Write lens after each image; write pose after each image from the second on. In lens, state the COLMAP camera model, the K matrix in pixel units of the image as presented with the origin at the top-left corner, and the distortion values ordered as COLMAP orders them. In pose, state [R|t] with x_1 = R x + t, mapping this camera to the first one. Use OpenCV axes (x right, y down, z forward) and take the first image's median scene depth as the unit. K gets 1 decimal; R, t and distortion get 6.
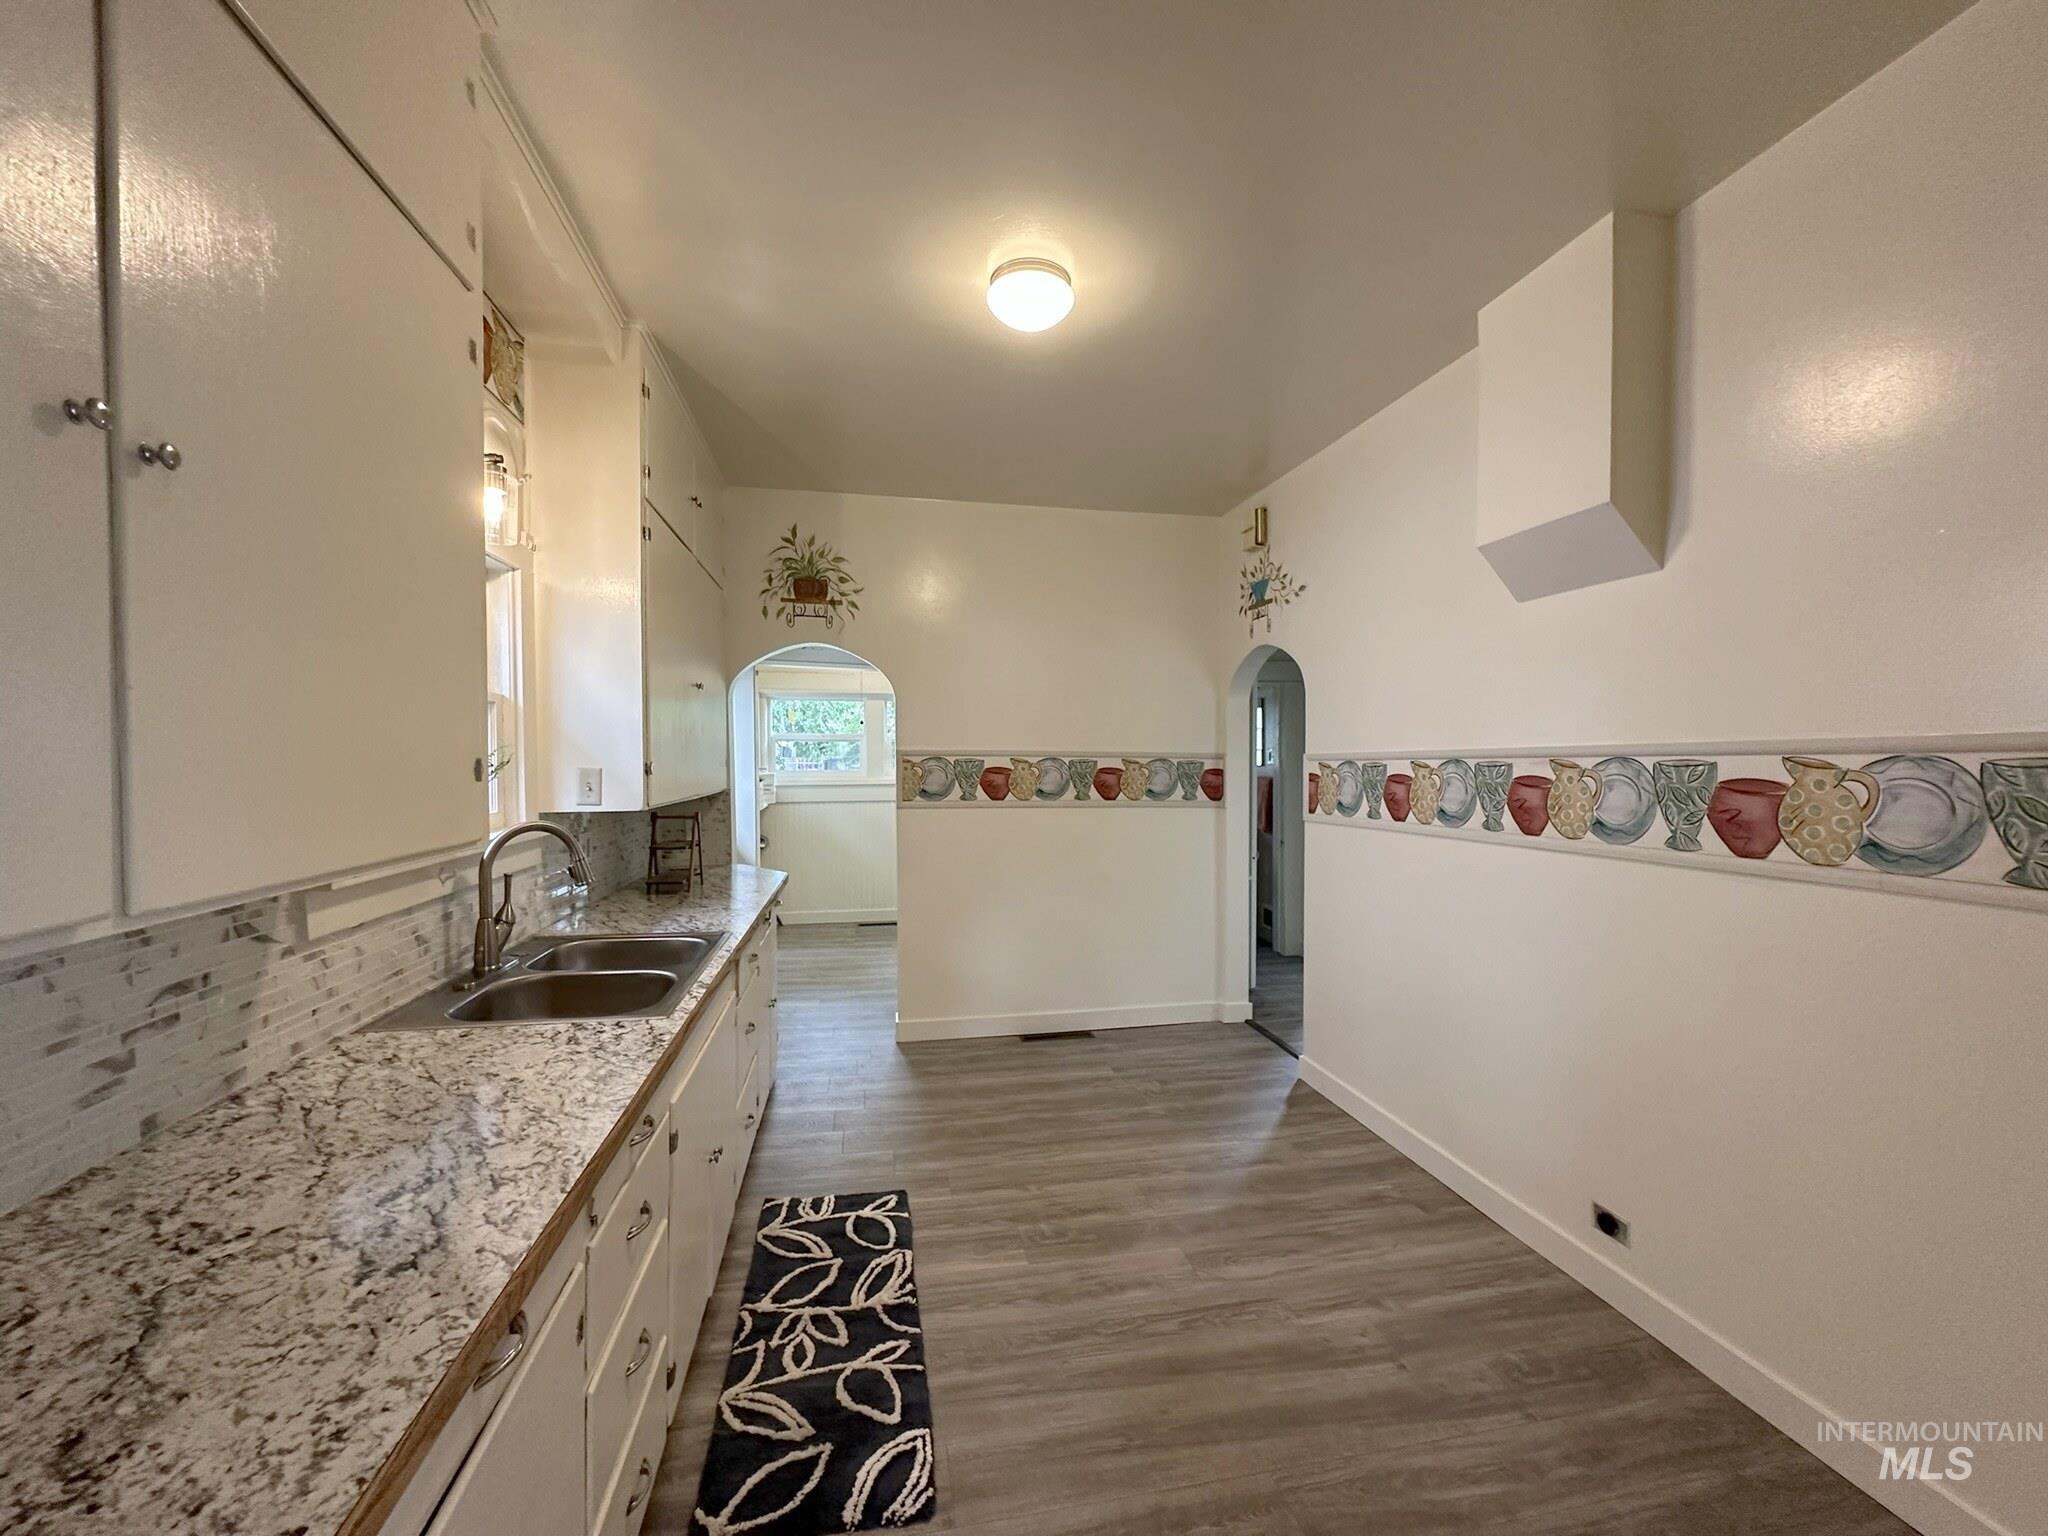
lens RADIAL K [[808.3, 0, 1040.6], [0, 808.3, 760.8], [0, 0, 1]] dist [-0.002920, -0.001140]
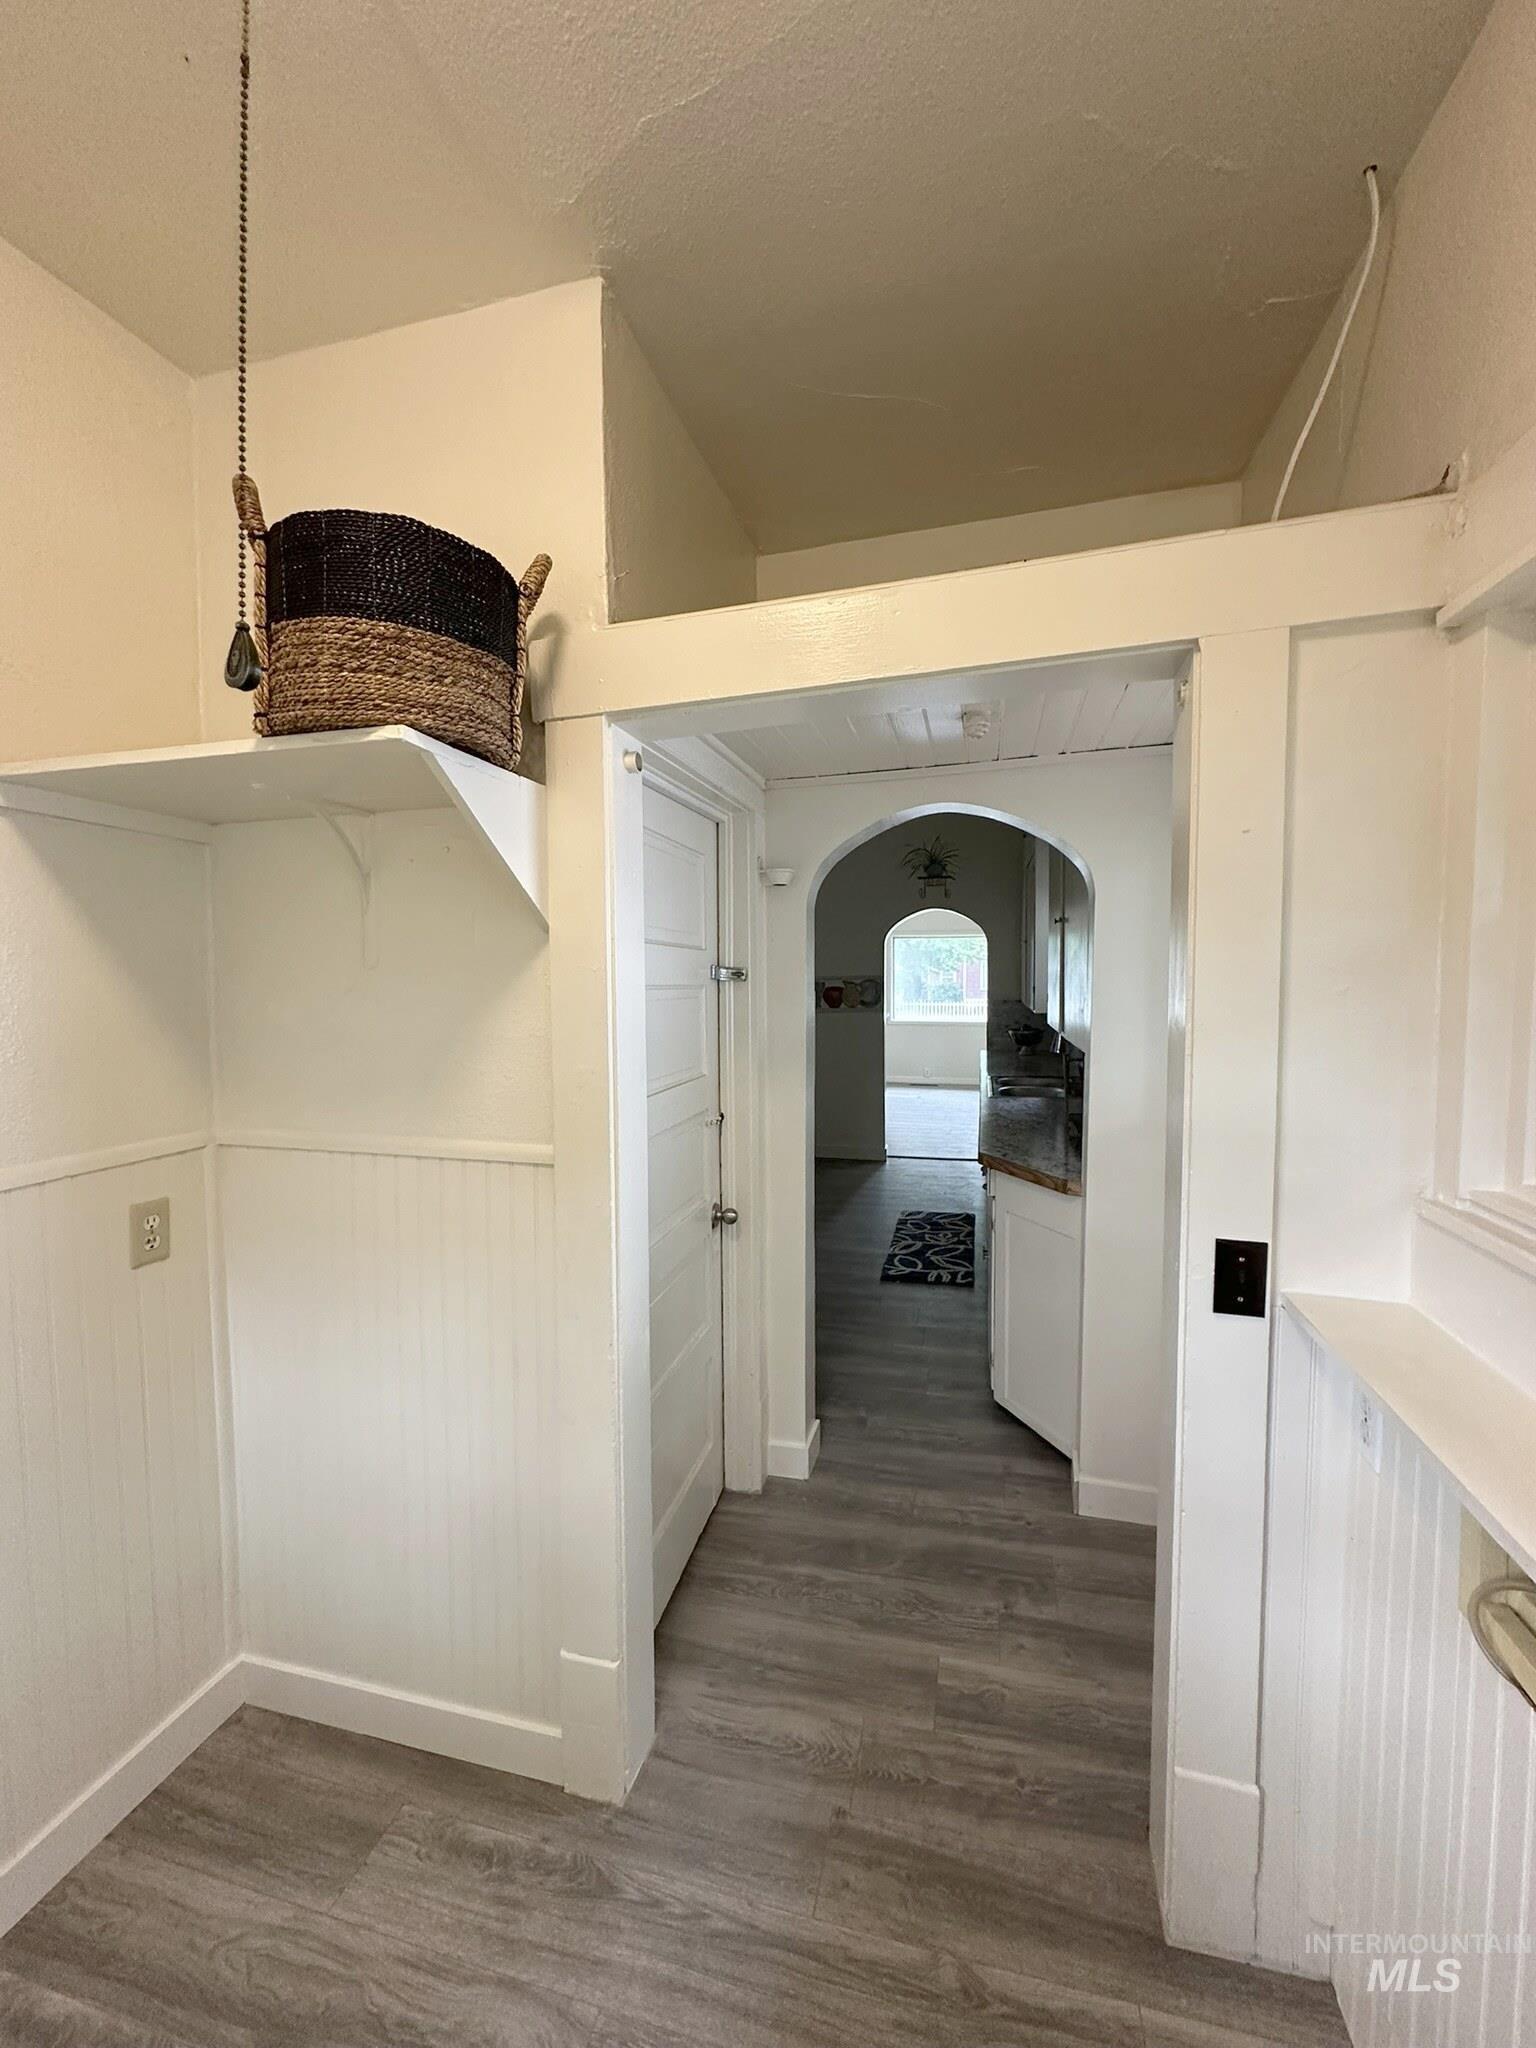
lens RADIAL K [[808.3, 0, 772.1], [0, 808.3, 1025.4], [0, 0, 1]] dist [-0.002920, -0.001140]
pose [[-0.894262, -0.013100, 0.447352, -0.767441], [0.019047, 0.997552, 0.067286, -0.052753], [-0.447138, 0.068692, -0.891823, 2.821578]]
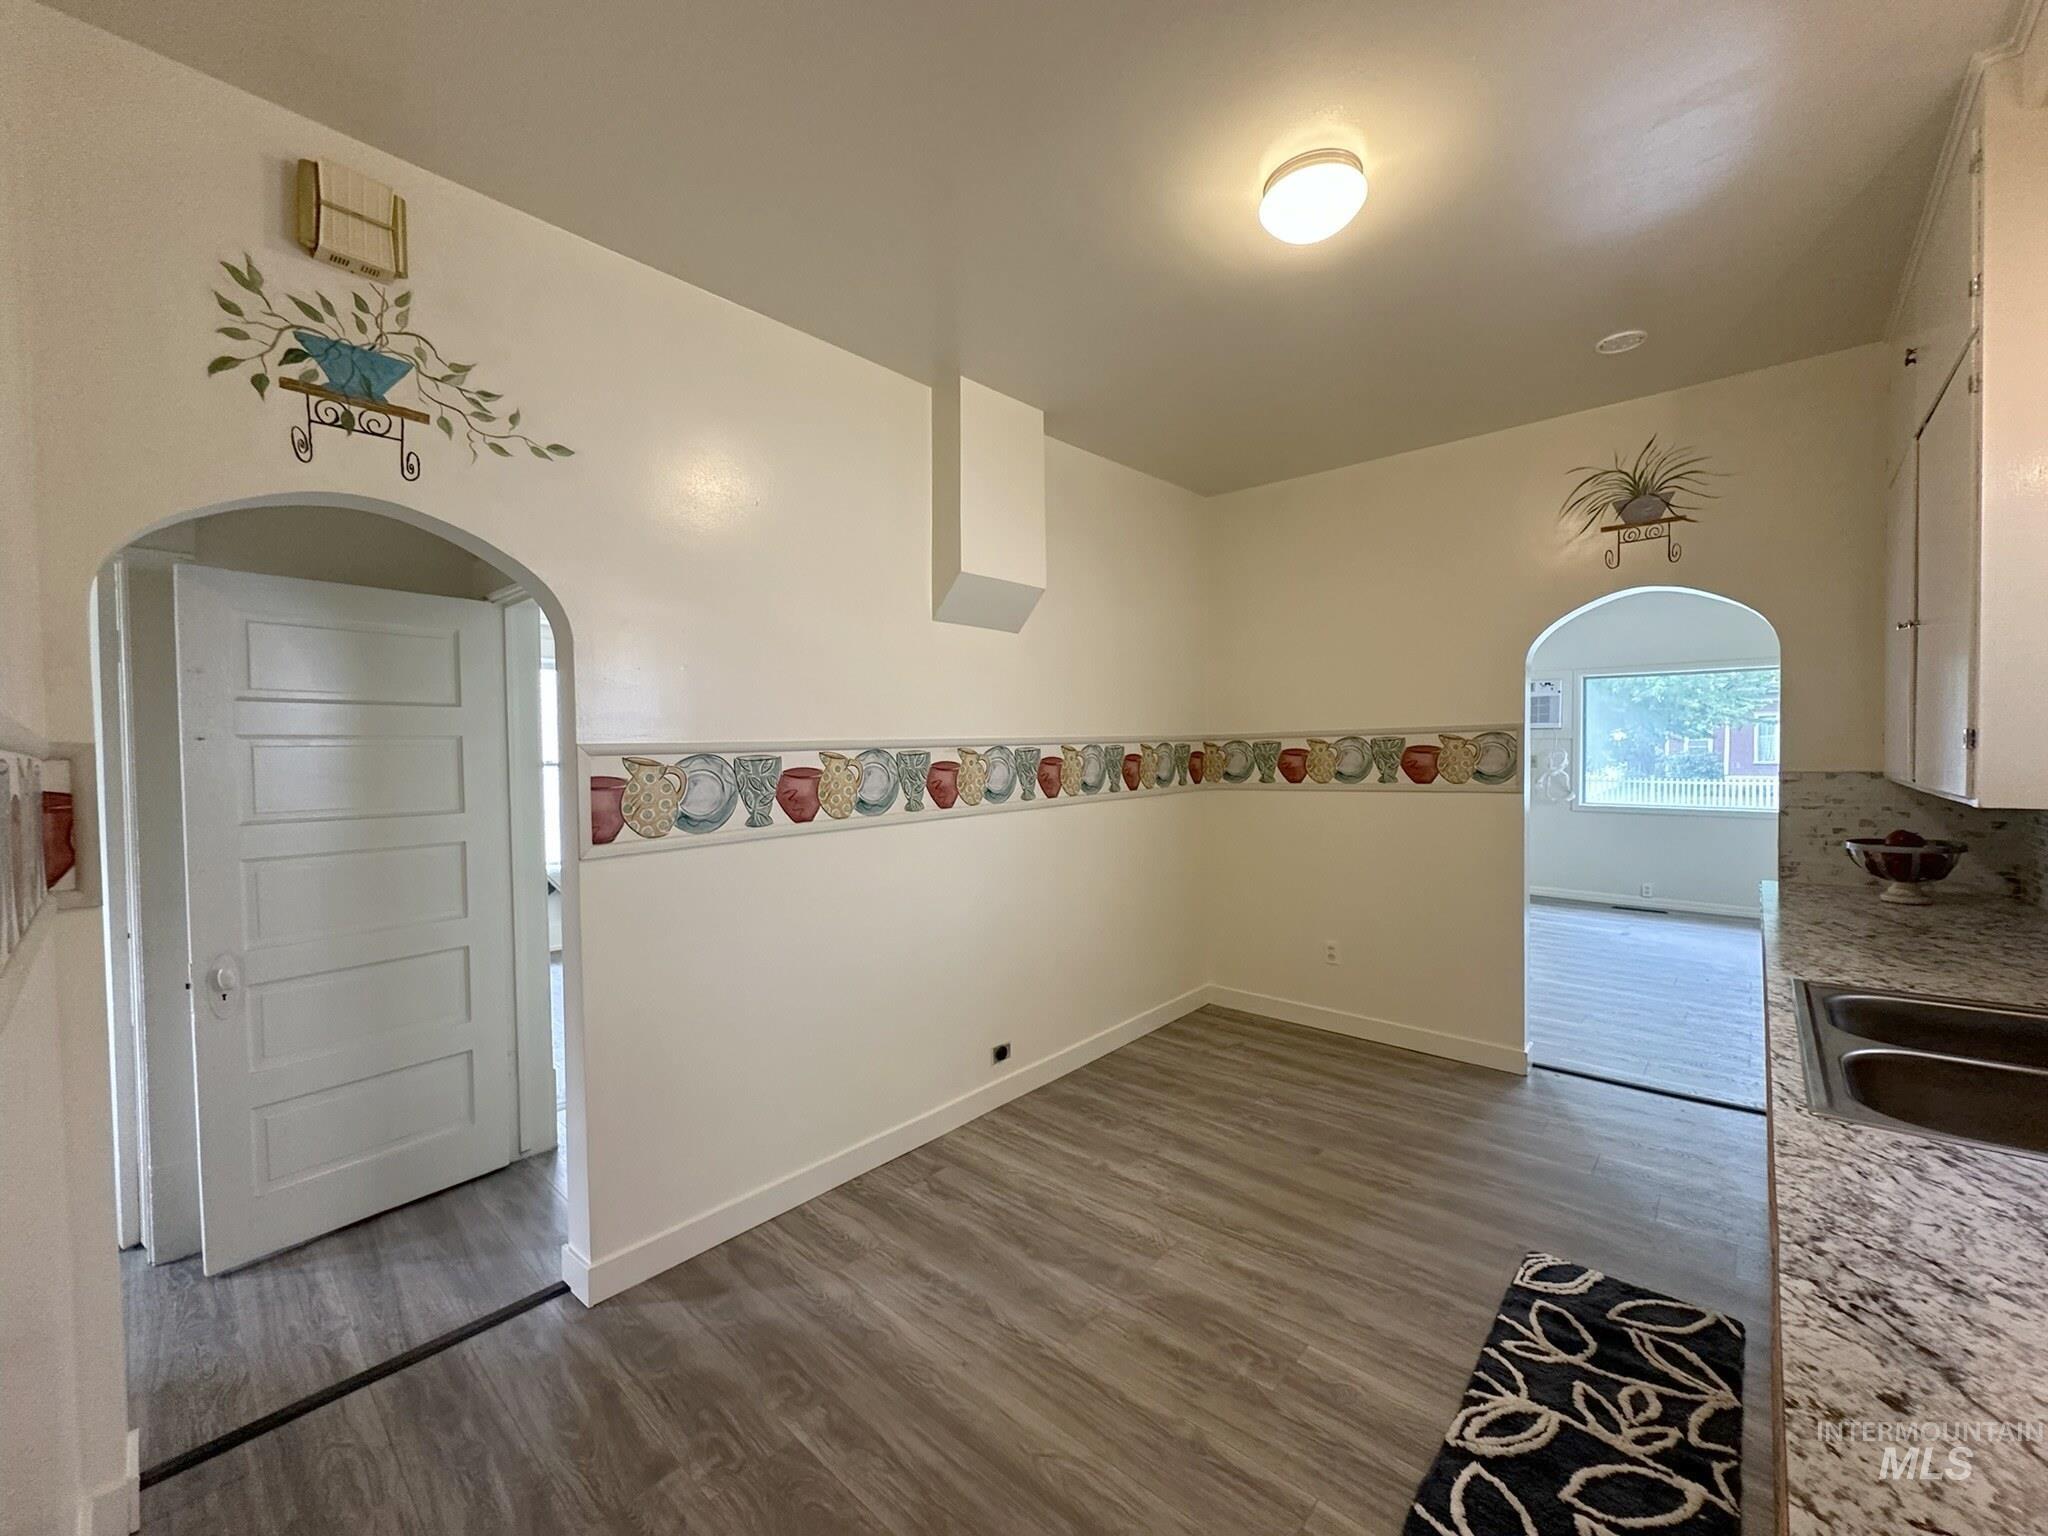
lens RADIAL K [[808.3, 0, 1026.1], [0, 808.3, 769.1], [0, 0, 1]] dist [-0.002920, -0.001140]
pose [[-0.584056, -0.006658, 0.811686, -0.522561], [0.019862, 0.999550, 0.022491, 0.004518], [-0.811470, 0.029258, -0.583661, 1.725221]]
